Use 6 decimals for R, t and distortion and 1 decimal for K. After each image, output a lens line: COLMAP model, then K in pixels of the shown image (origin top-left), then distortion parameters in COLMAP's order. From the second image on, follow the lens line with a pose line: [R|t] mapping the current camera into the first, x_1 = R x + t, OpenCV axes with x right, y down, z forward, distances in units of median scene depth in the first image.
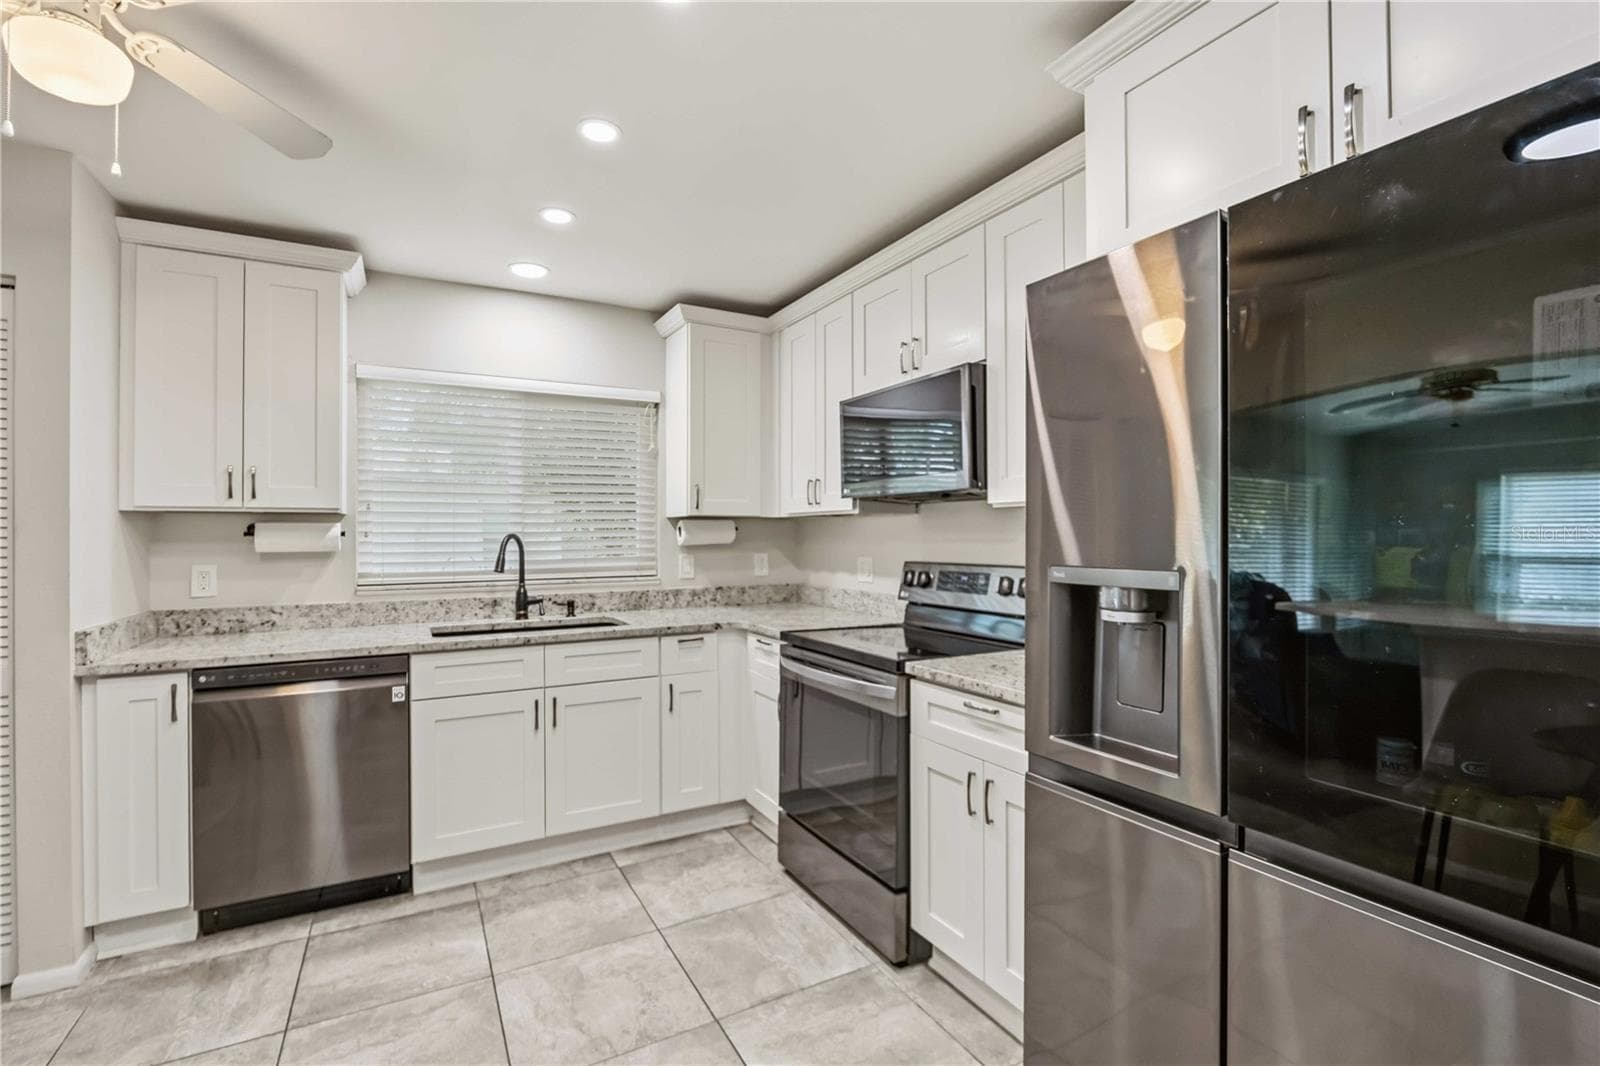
lens RADIAL K [[719.0, 0, 795.9], [0, 719.0, 528.7], [0, 0, 1]] dist [-0.002044, -0.000359]
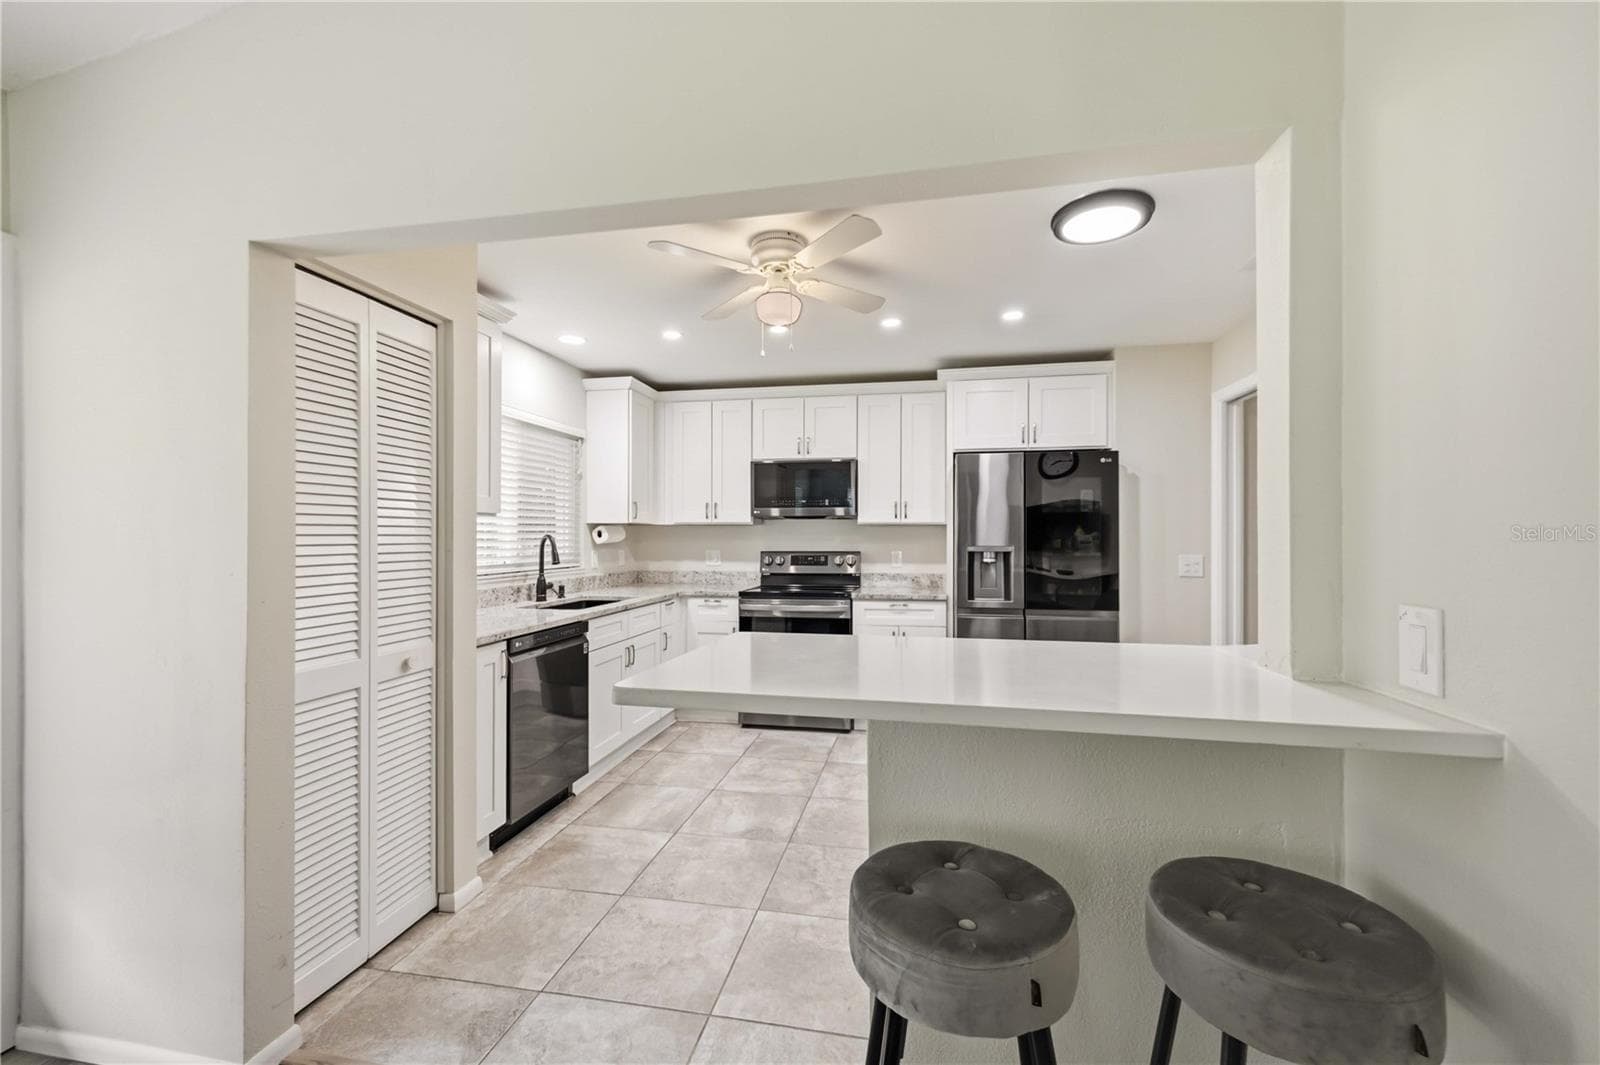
lens RADIAL K [[660.4, 0, 800.0], [0, 660.4, 532.5], [0, 0, 1]] dist [0.000772, 0.000081]
pose [[0.633532, 0.008561, 0.773669, -1.189078], [-0.006799, 0.999962, -0.005498, 0.007793], [-0.773686, -0.001777, 0.633566, -0.131784]]
